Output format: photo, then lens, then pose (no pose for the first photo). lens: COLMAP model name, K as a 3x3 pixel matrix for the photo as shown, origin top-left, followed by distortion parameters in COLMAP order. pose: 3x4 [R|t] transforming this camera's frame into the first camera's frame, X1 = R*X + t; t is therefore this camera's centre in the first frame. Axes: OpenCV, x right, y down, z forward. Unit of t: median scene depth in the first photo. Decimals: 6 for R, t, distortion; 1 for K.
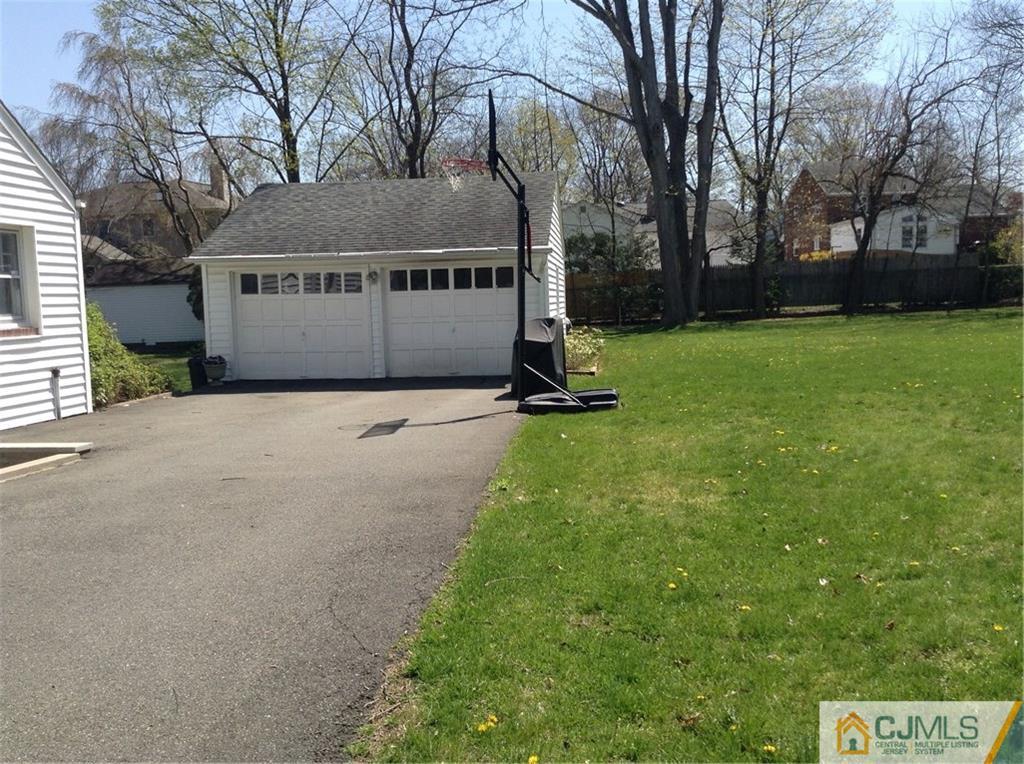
lens RADIAL K [[927.9, 0, 503.3], [0, 927.9, 381.7], [0, 0, 1]] dist [0.132007, -0.225646]
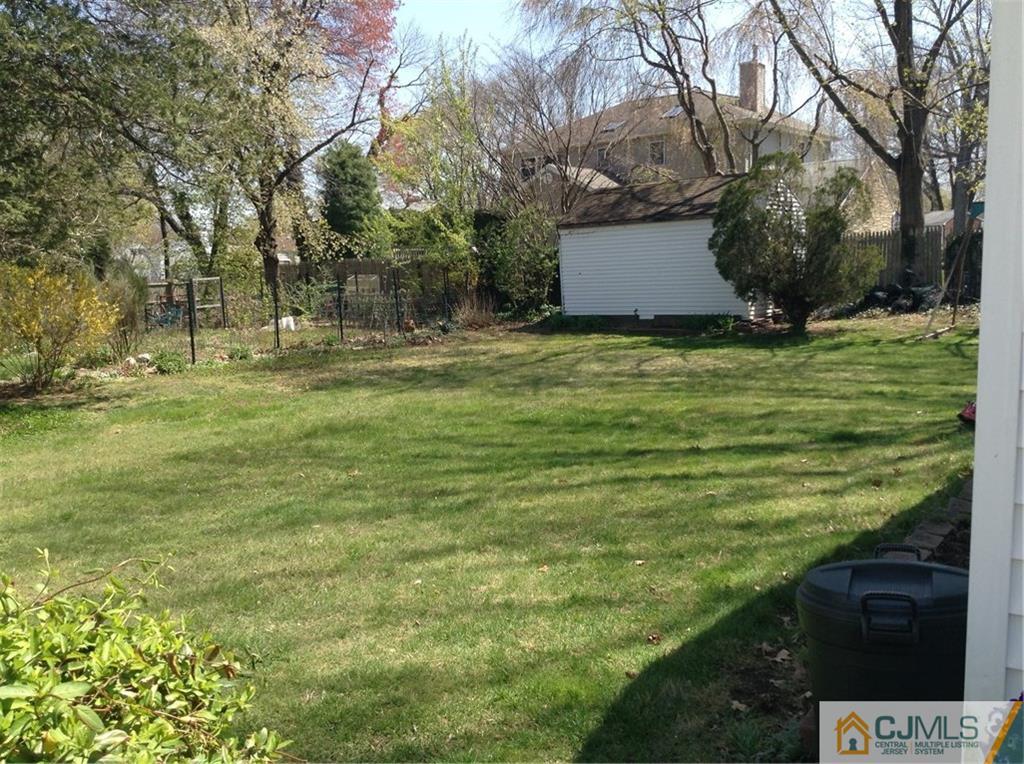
lens RADIAL K [[927.9, 0, 503.3], [0, 927.9, 381.7], [0, 0, 1]] dist [0.132007, -0.225646]
pose [[0.868031, 0.065945, -0.492111, -0.145721], [-0.040080, 0.997213, 0.062933, -0.031815], [0.494890, -0.034904, 0.868254, 0.401918]]
